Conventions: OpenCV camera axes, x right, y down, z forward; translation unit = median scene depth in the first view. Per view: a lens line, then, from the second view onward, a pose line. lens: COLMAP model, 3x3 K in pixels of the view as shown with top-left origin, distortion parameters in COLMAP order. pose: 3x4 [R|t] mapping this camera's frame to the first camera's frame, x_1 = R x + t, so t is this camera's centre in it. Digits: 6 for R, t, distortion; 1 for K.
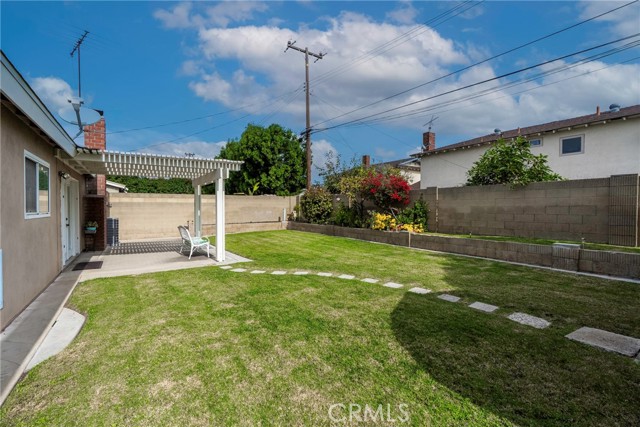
lens RADIAL K [[290.0, 0, 321.1], [0, 290.0, 209.9], [0, 0, 1]] dist [-0.005468, -0.000167]
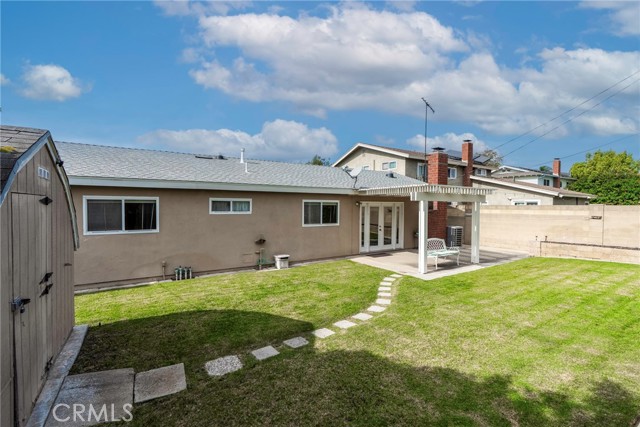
lens RADIAL K [[290.0, 0, 321.1], [0, 290.0, 209.9], [0, 0, 1]] dist [-0.005468, -0.000167]
pose [[-0.033022, 0.022393, -0.999204, 1.611863], [-0.018595, 0.999562, 0.023016, -0.181184], [0.999282, 0.019340, -0.032591, 1.286393]]
